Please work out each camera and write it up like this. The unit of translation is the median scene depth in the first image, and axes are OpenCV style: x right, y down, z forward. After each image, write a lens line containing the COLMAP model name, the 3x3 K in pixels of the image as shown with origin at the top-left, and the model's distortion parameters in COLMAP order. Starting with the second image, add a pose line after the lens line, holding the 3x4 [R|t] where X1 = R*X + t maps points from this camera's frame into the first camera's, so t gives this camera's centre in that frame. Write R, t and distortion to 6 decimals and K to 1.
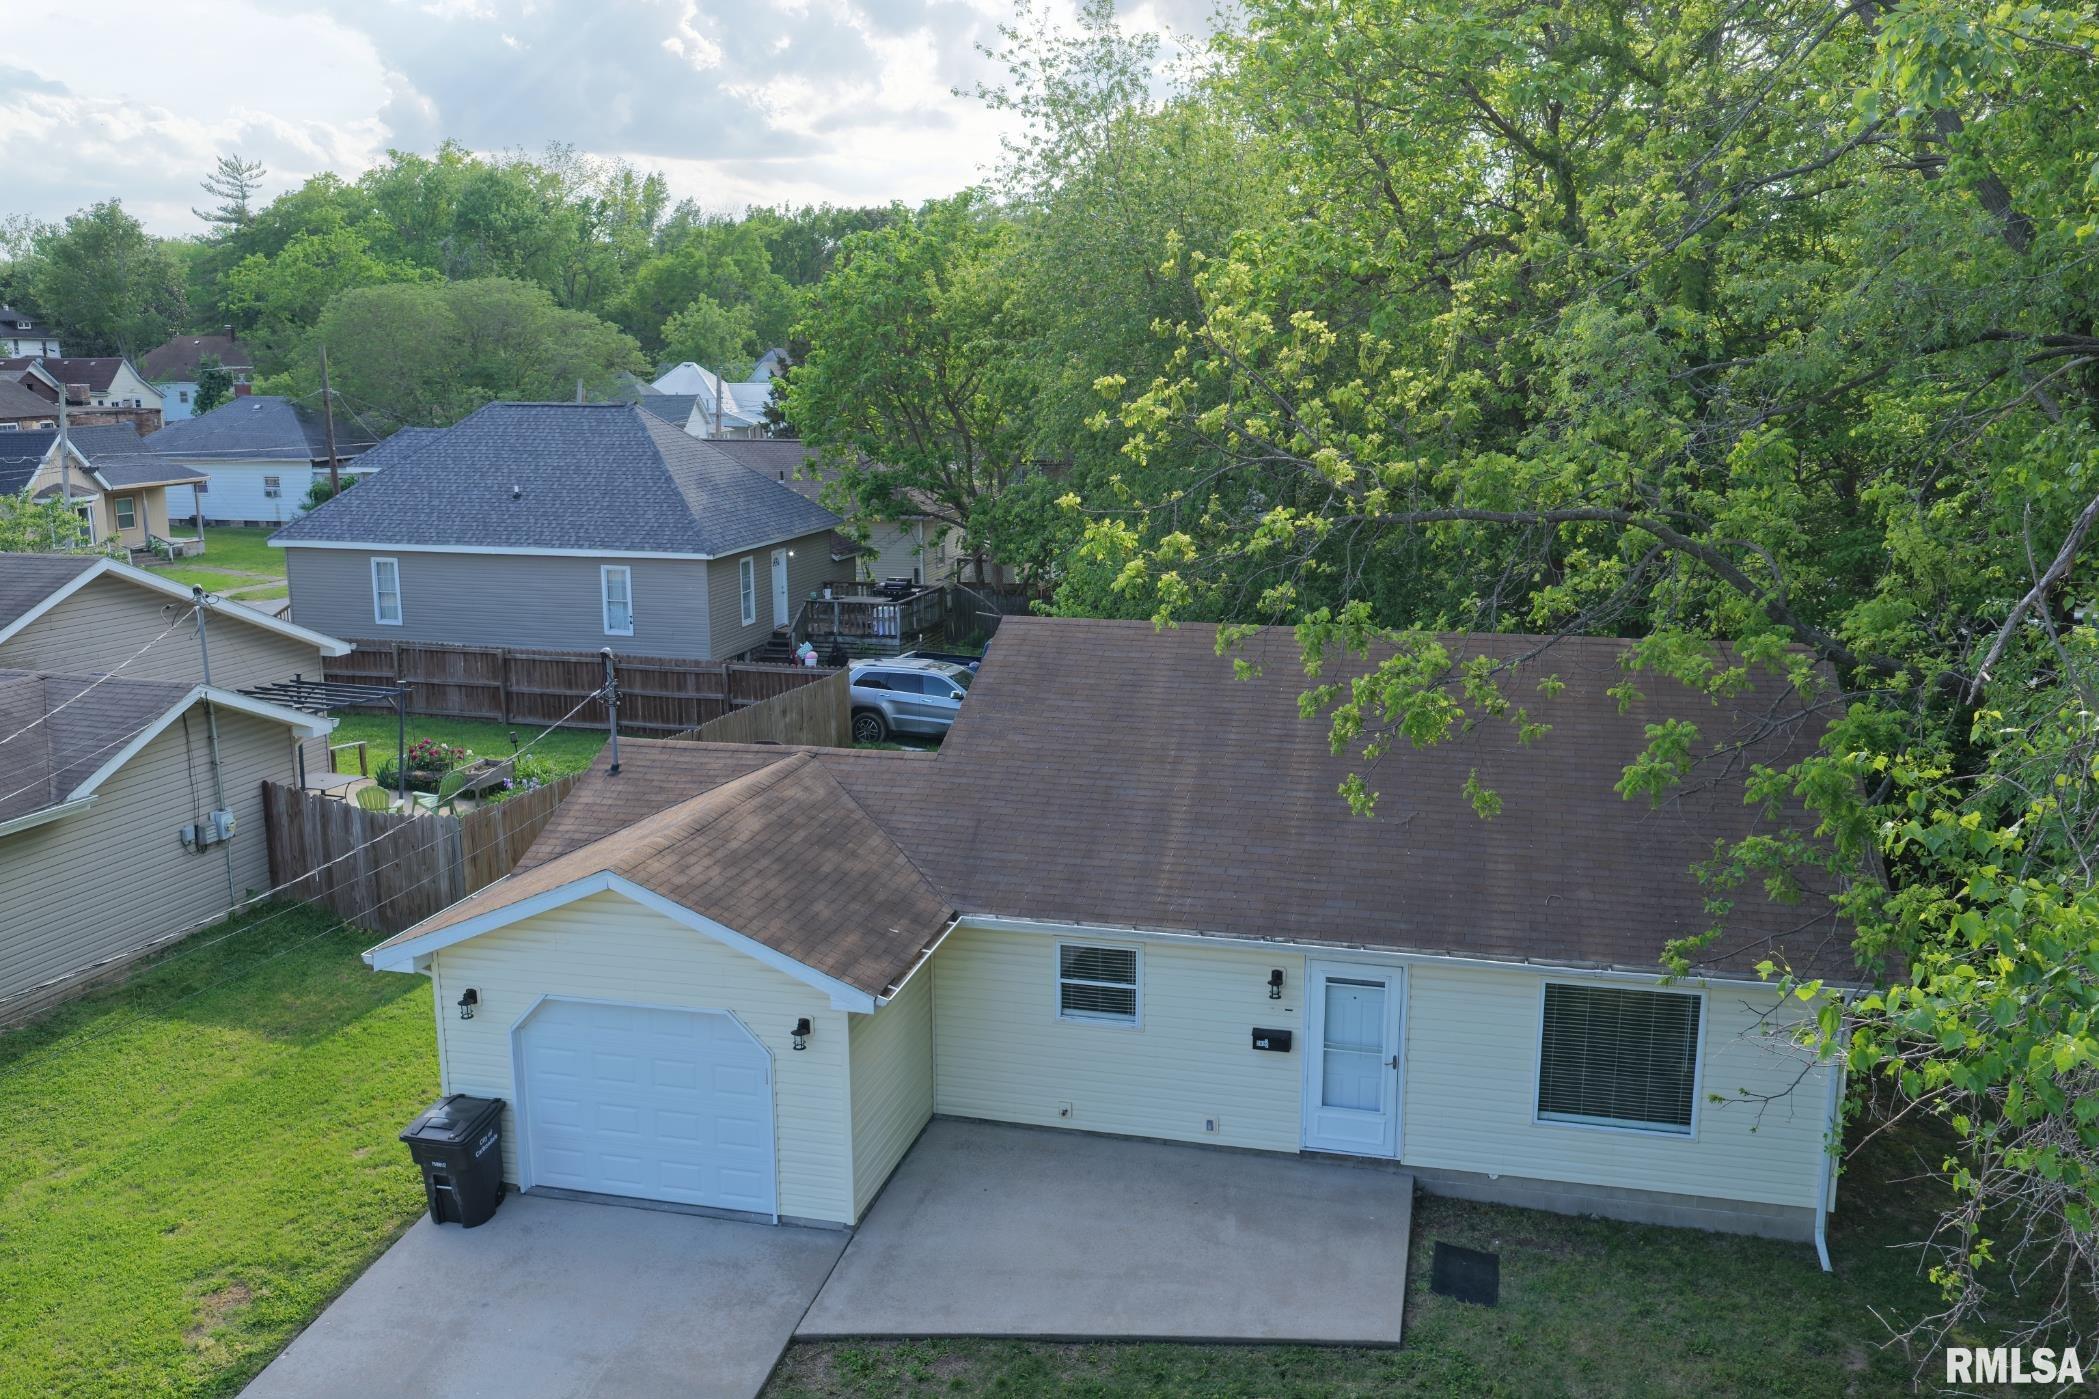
lens RADIAL K [[1751.1, 0, 1056.2], [0, 1751.1, 710.0], [0, 0, 1]] dist [-0.004941, 0.012095]
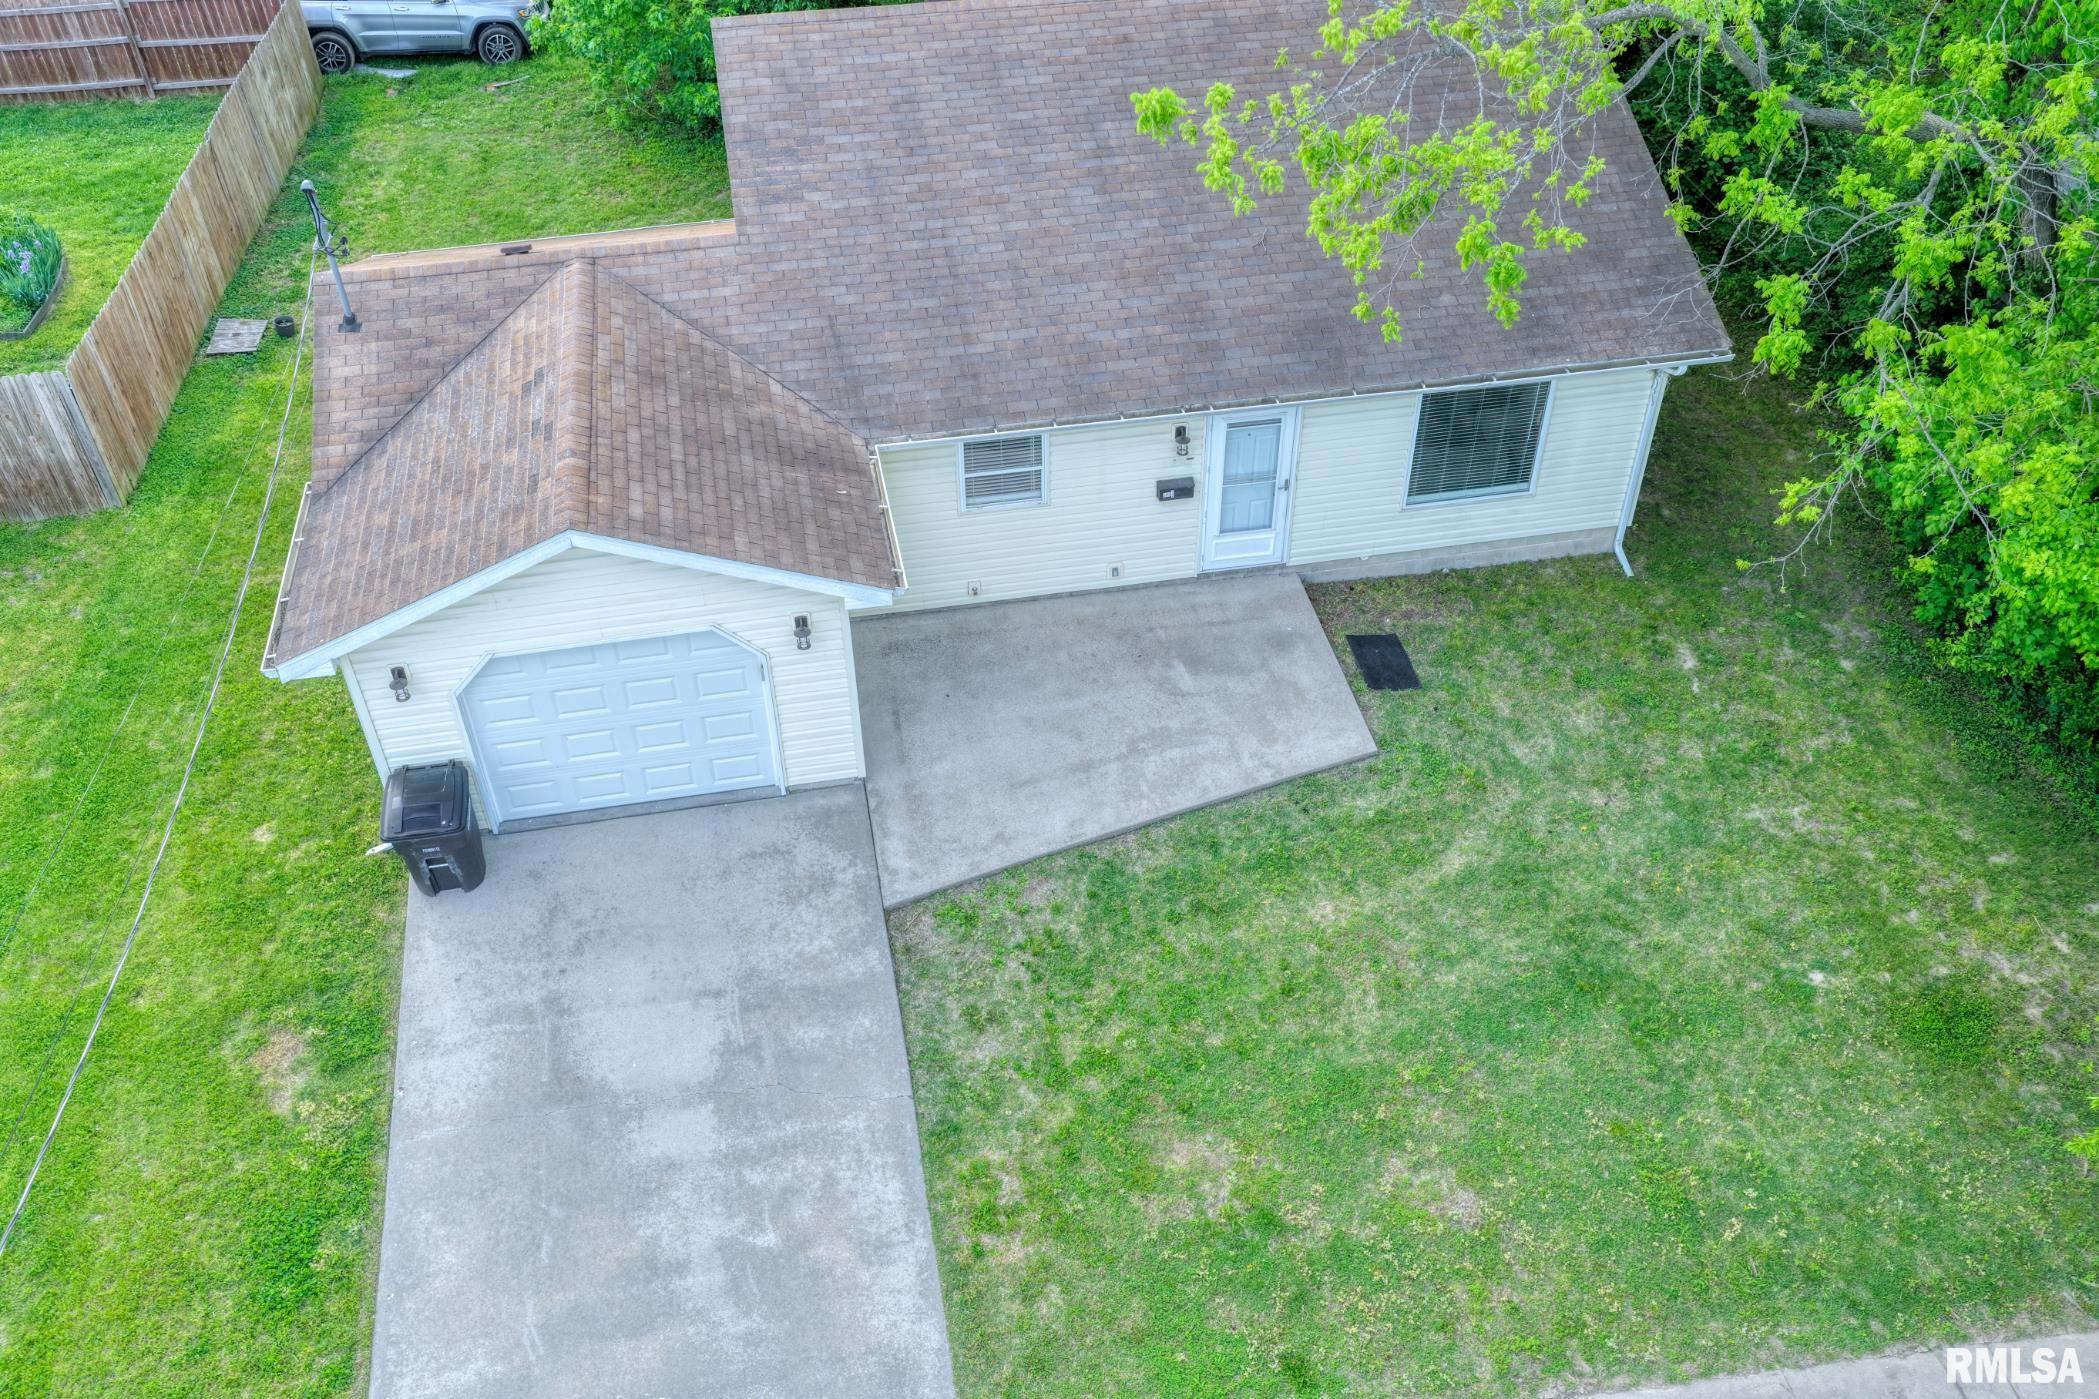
lens RADIAL K [[1751.1, 0, 1056.2], [0, 1751.1, 710.0], [0, 0, 1]] dist [-0.004941, 0.012095]
pose [[0.905931, -0.278397, 0.319036, -0.309968], [0.087135, 0.859912, 0.502950, -0.227699], [-0.414362, -0.427839, 0.803279, 0.142614]]
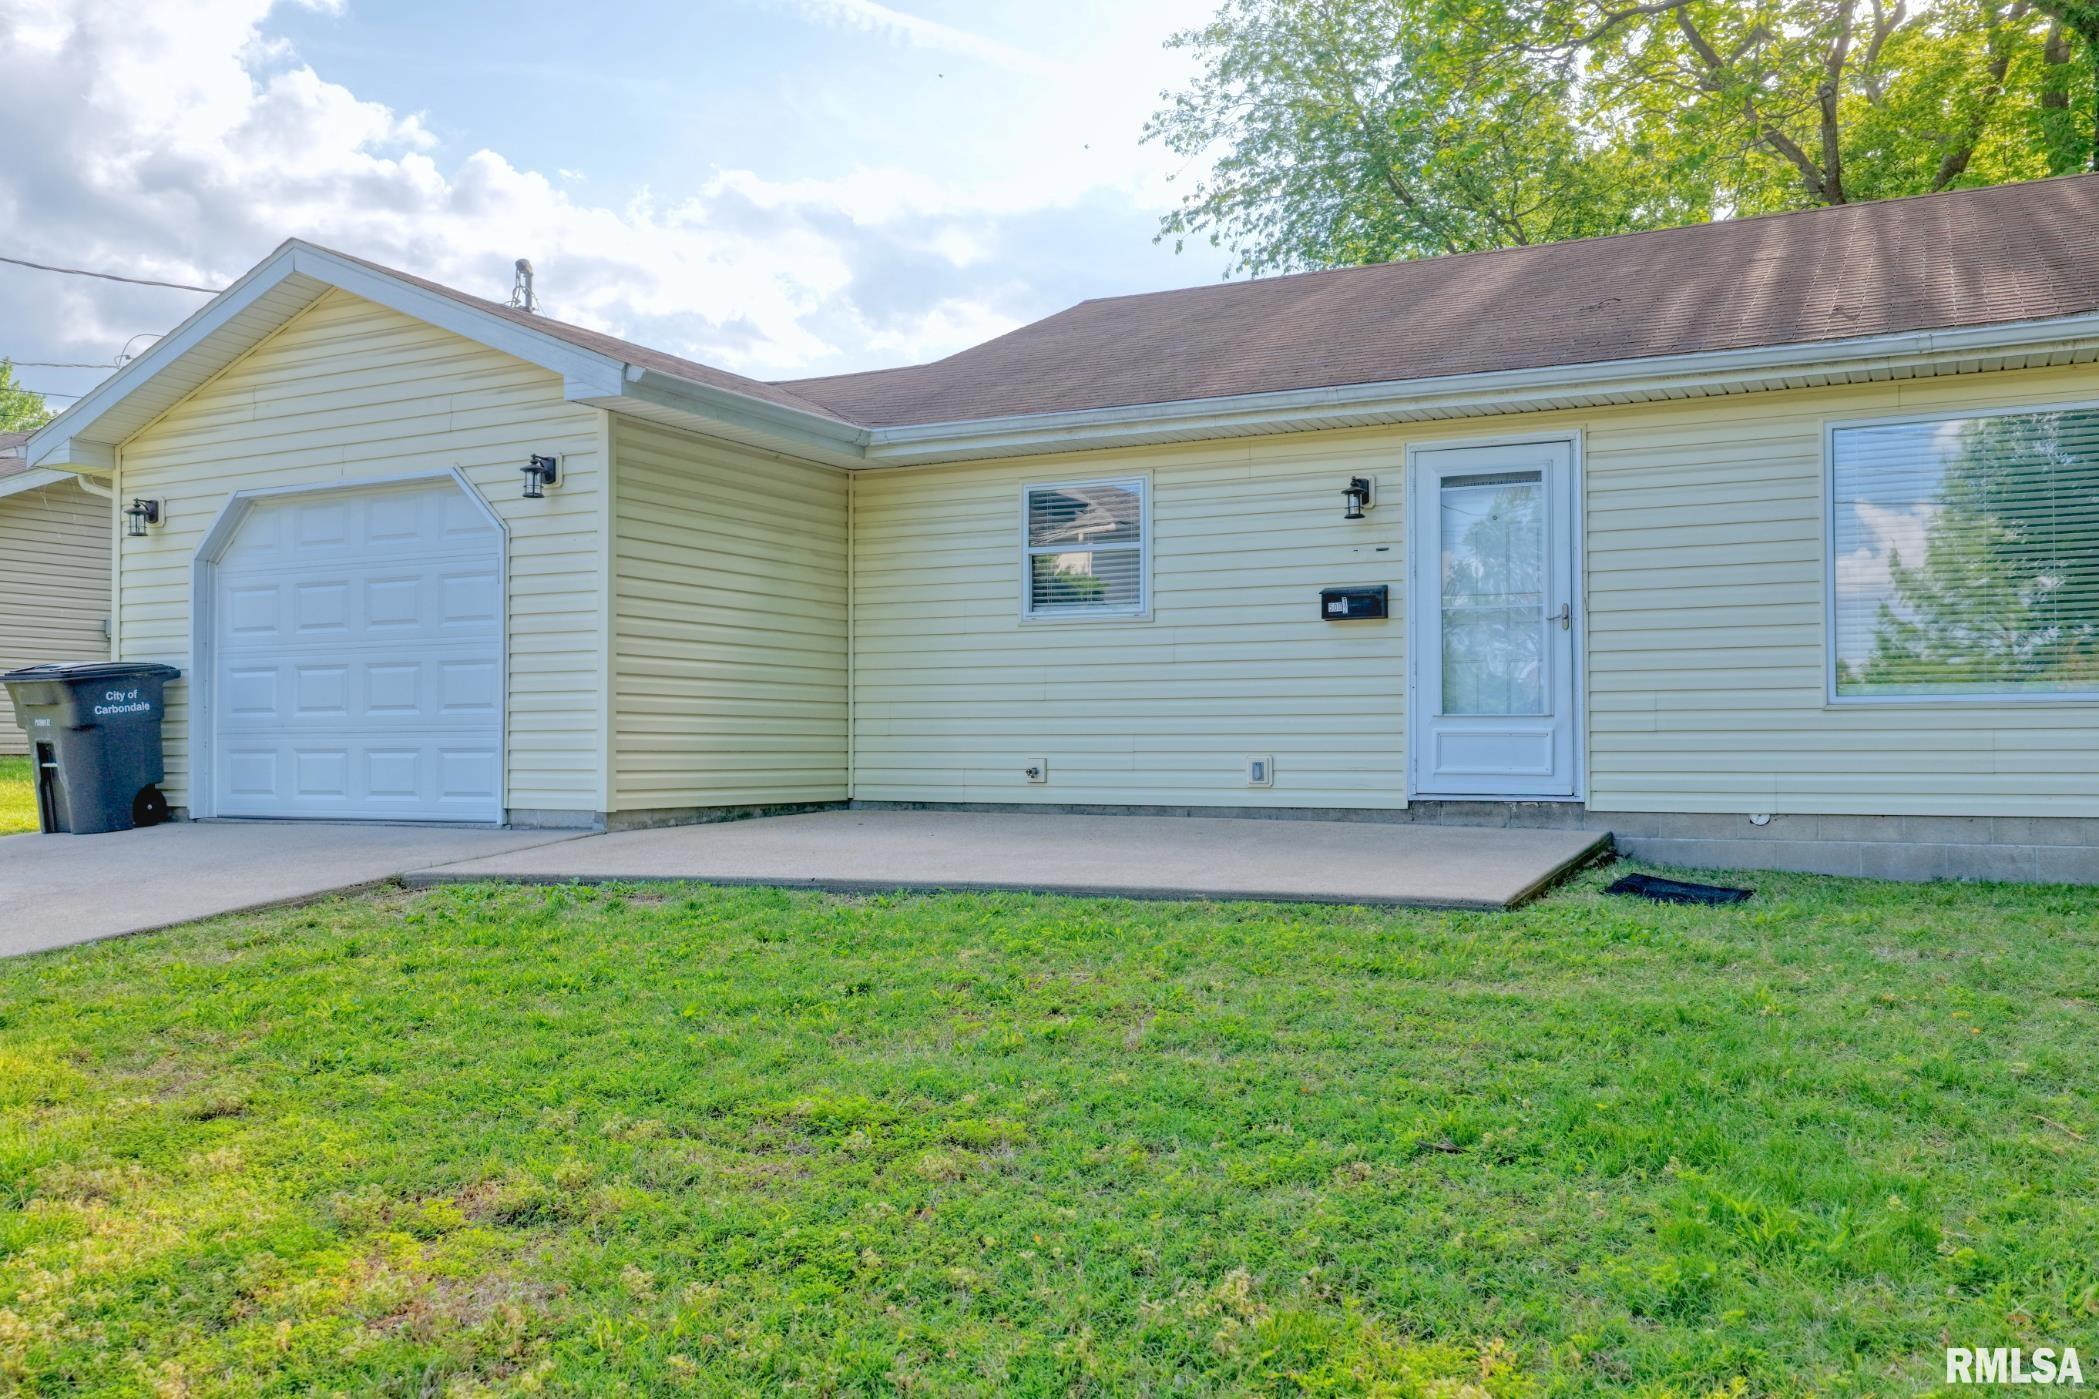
lens RADIAL K [[1751.1, 0, 1056.2], [0, 1751.1, 710.0], [0, 0, 1]] dist [-0.004941, 0.012095]
pose [[0.975412, -0.003180, -0.220366, 0.156199], [-0.048108, 0.972711, -0.226979, 0.365390], [0.215074, 0.231999, 0.948641, 0.430000]]
